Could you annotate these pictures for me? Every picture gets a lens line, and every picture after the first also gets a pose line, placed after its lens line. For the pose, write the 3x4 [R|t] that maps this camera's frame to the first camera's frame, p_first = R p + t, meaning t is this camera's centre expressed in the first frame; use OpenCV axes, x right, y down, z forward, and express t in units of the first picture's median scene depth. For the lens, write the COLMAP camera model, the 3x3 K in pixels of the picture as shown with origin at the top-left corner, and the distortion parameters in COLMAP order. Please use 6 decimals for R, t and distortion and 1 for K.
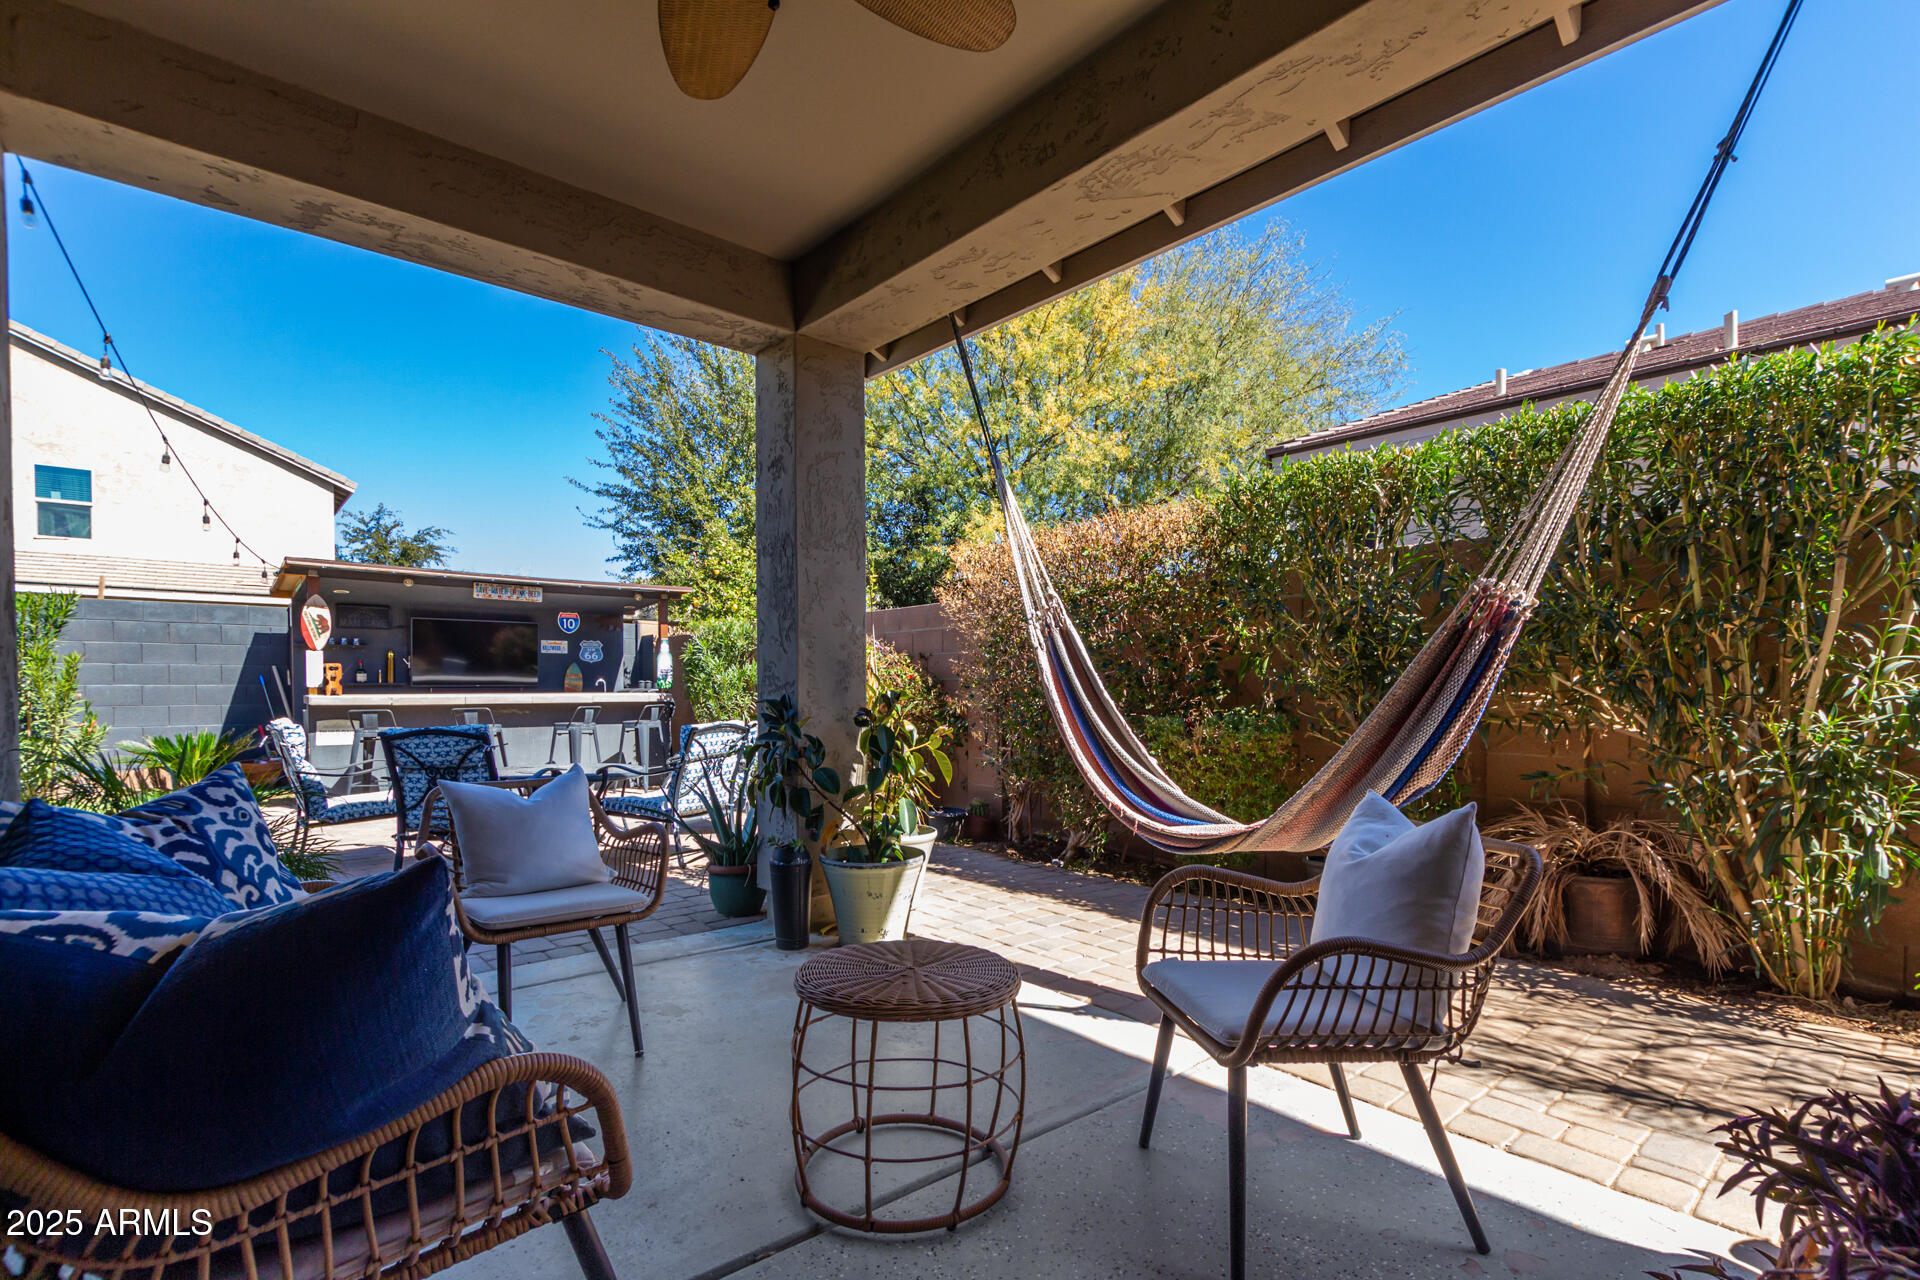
lens RADIAL K [[897.7, 0, 965.8], [0, 897.7, 700.5], [0, 0, 1]] dist [0.002456, -0.000785]
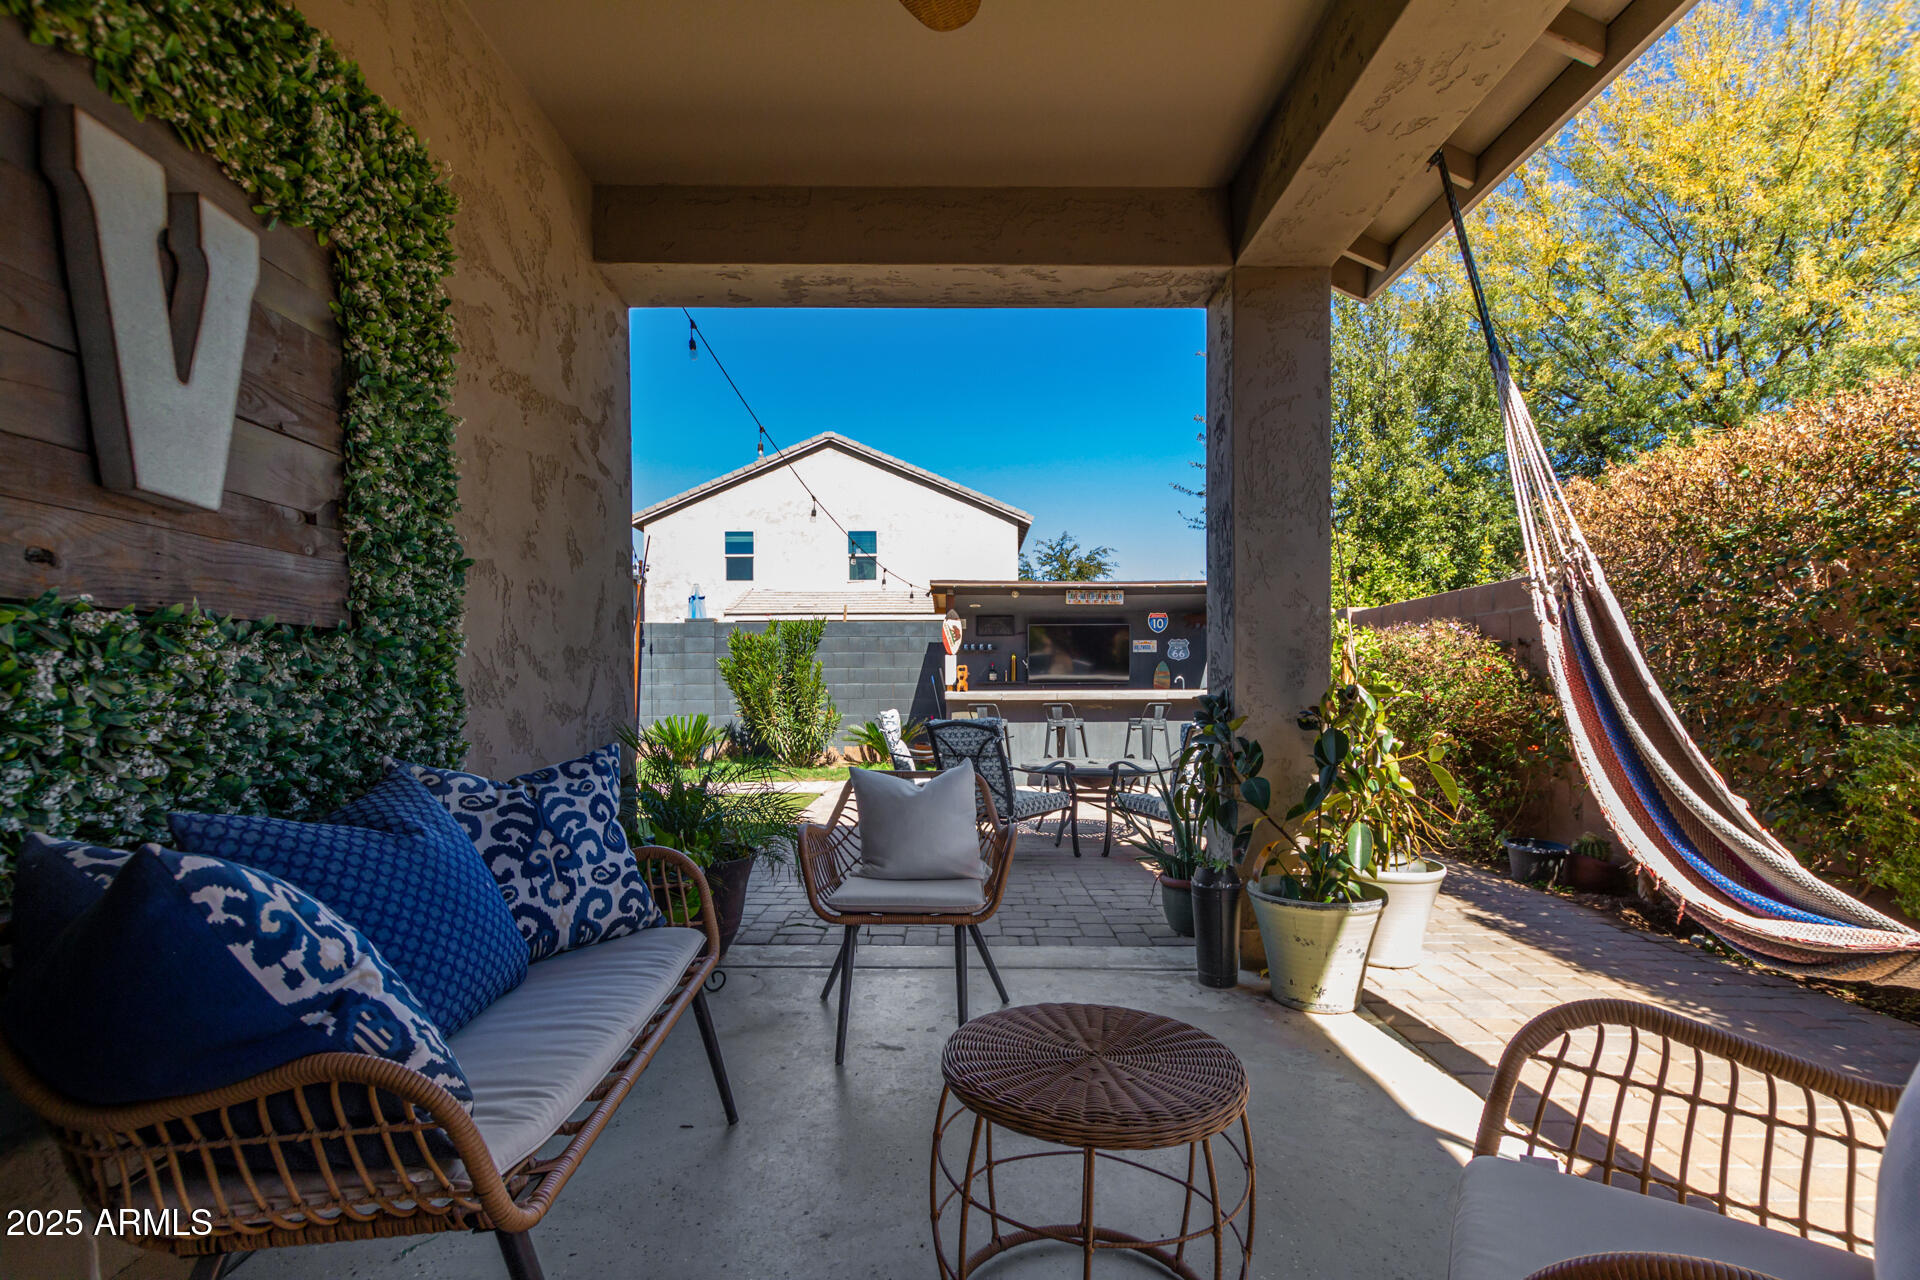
lens RADIAL K [[890.6, 0, 947.9], [0, 890.6, 701.2], [0, 0, 1]] dist [0.014589, -0.011182]
pose [[0.756113, 0.007864, -0.654393, 0.087185], [-0.005447, 0.999969, 0.005723, 0.000248], [0.654418, -0.000763, 0.756133, 0.095132]]
